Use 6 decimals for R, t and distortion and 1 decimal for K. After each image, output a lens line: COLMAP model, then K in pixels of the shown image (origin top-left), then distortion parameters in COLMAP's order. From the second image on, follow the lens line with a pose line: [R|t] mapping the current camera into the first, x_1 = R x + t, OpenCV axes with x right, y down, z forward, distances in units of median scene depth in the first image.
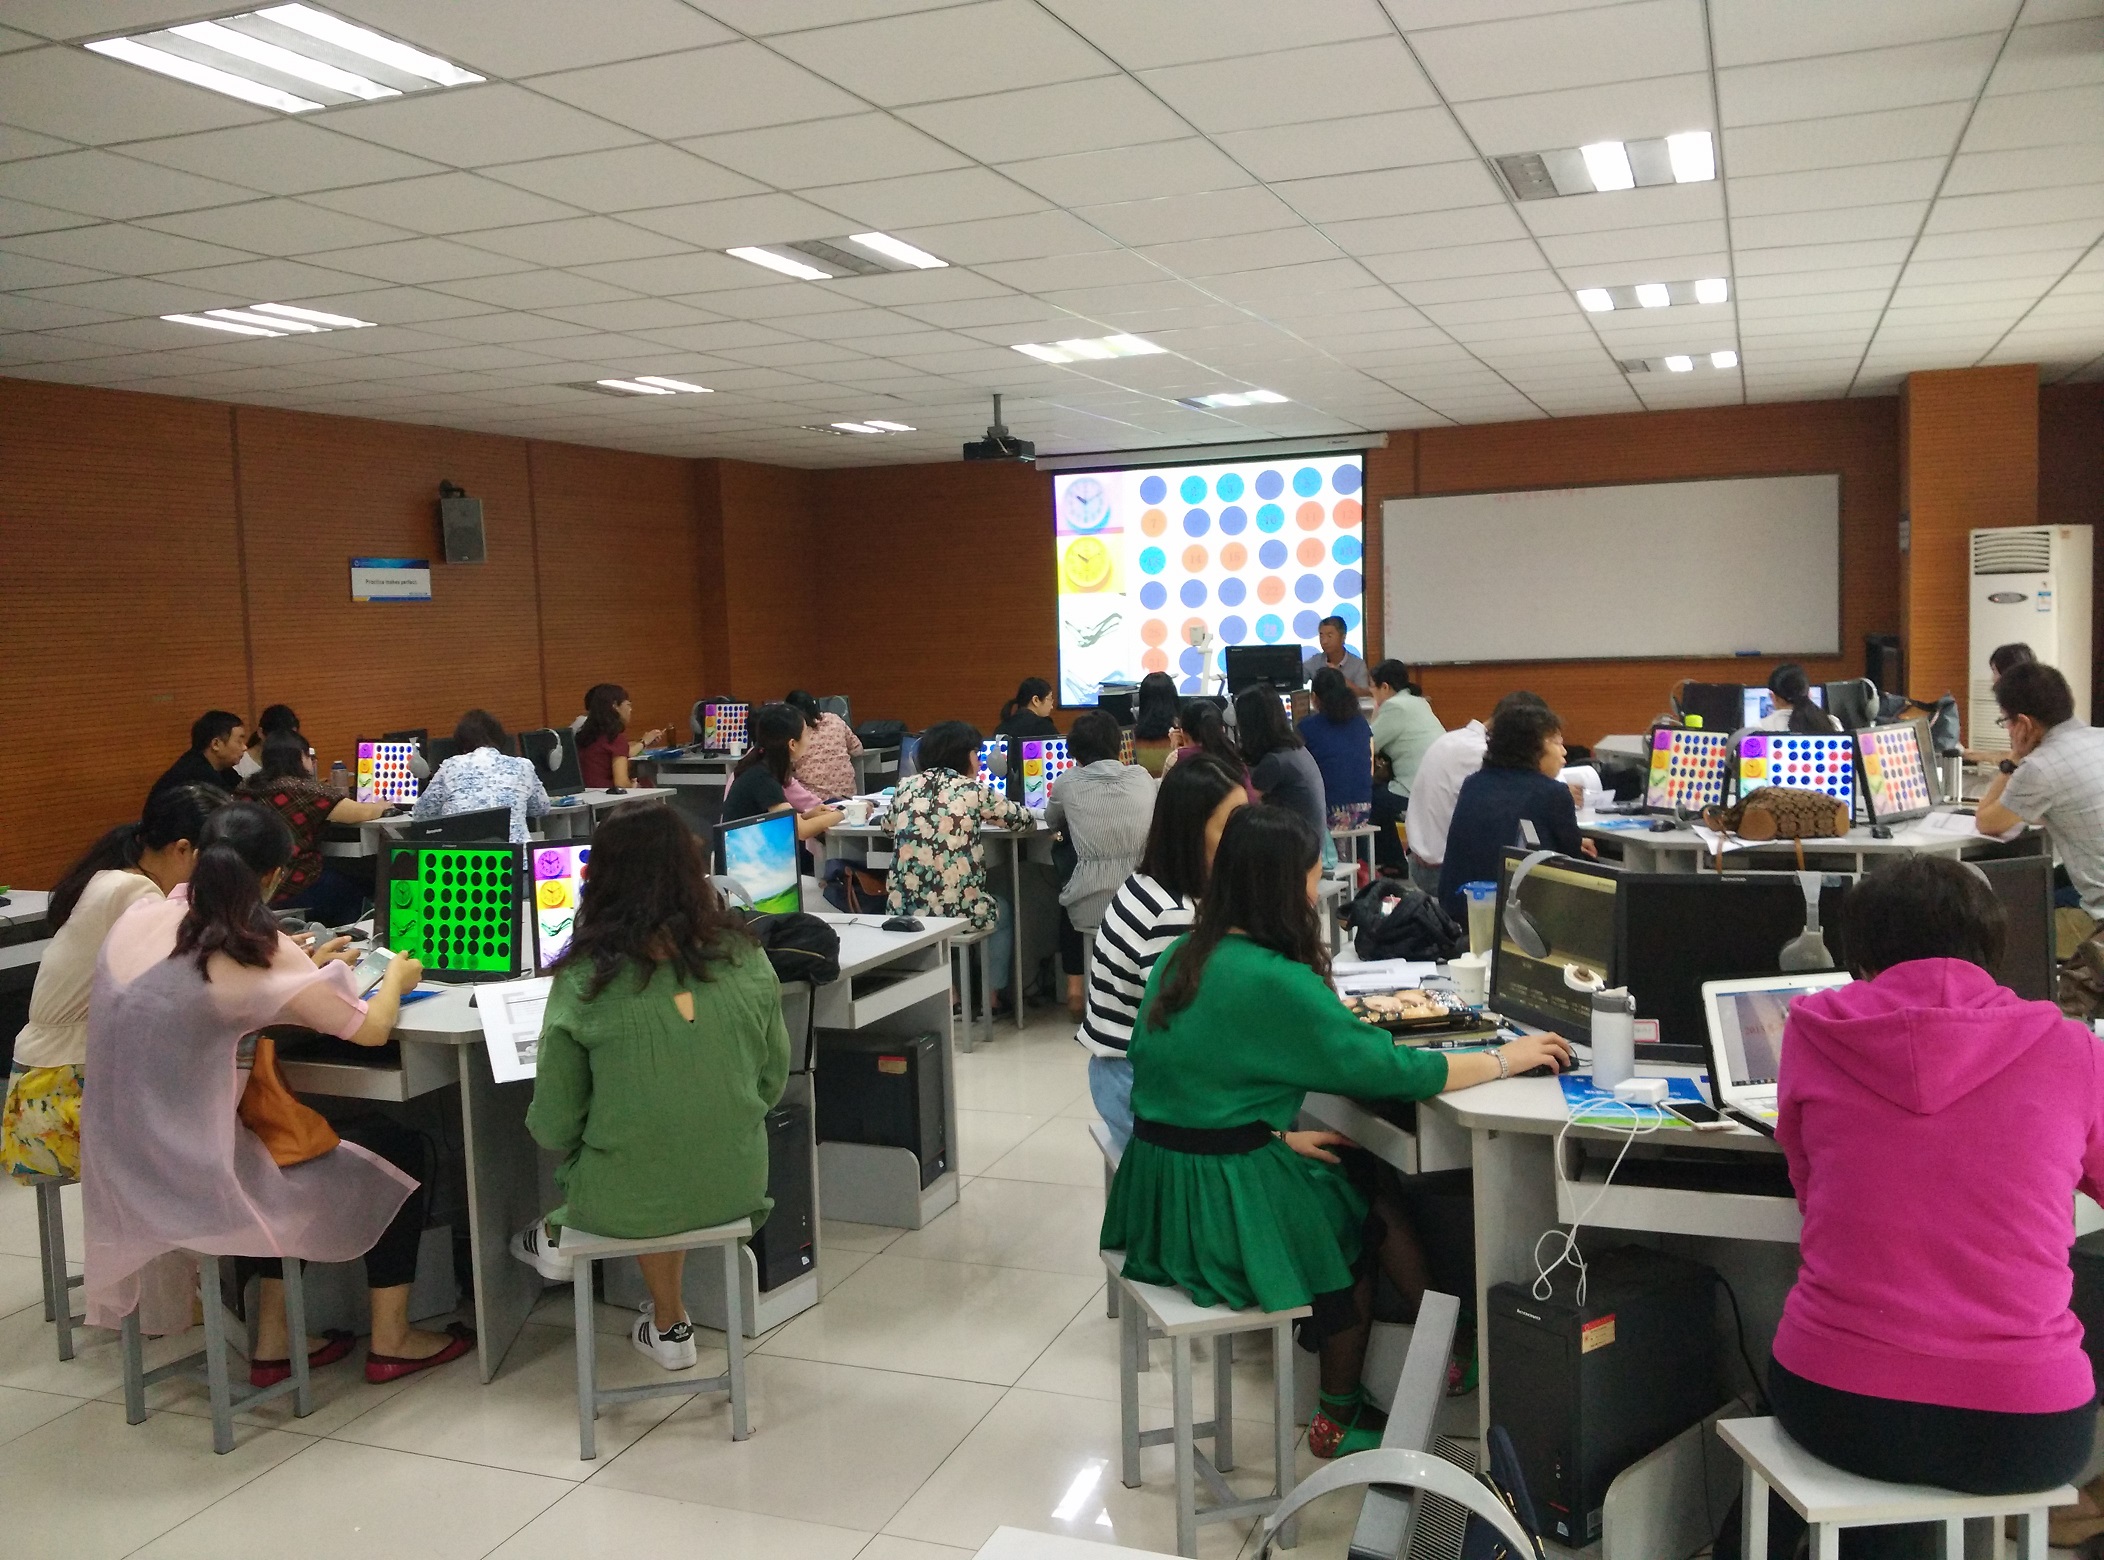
lens RADIAL K [[1775.0, 0, 1052.0], [0, 1775.0, 780.0], [0, 0, 1]] dist [0.141250, -0.371970]
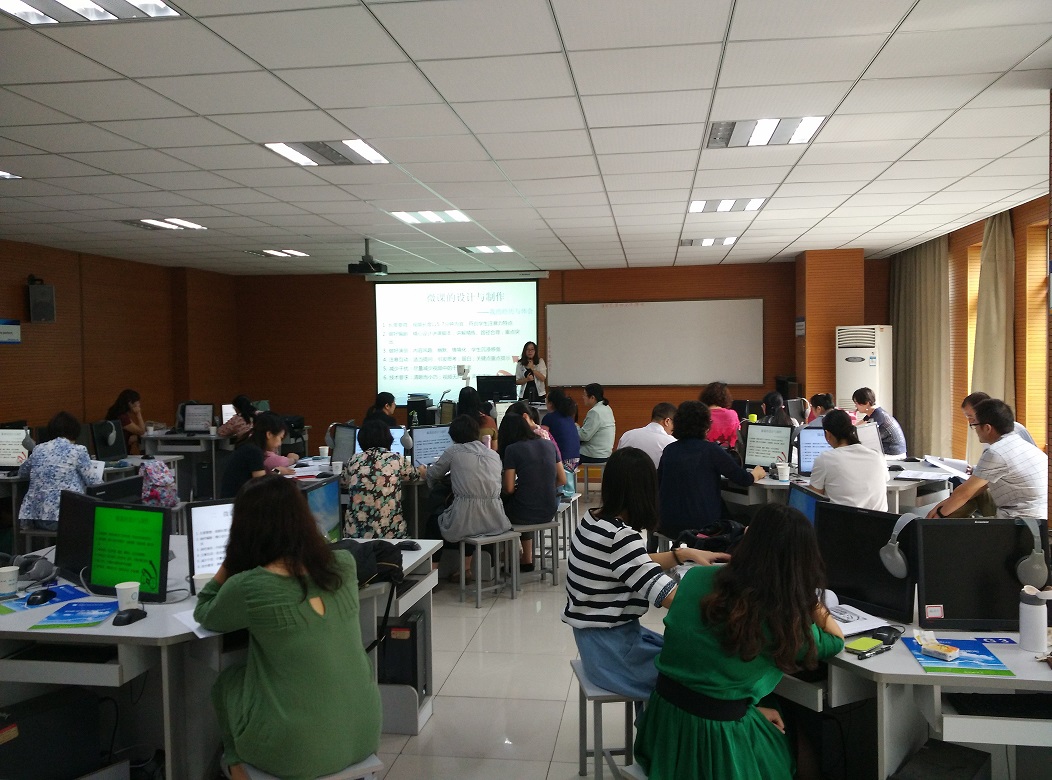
lens RADIAL K [[887.5, 0, 526.0], [0, 887.5, 390.0], [0, 0, 1]] dist [0.141250, -0.371970]
pose [[0.974363, 0.011445, 0.224691, -0.075693], [0.001553, 0.998339, -0.057586, -0.007059], [-0.224976, 0.056458, 0.972727, 0.074778]]
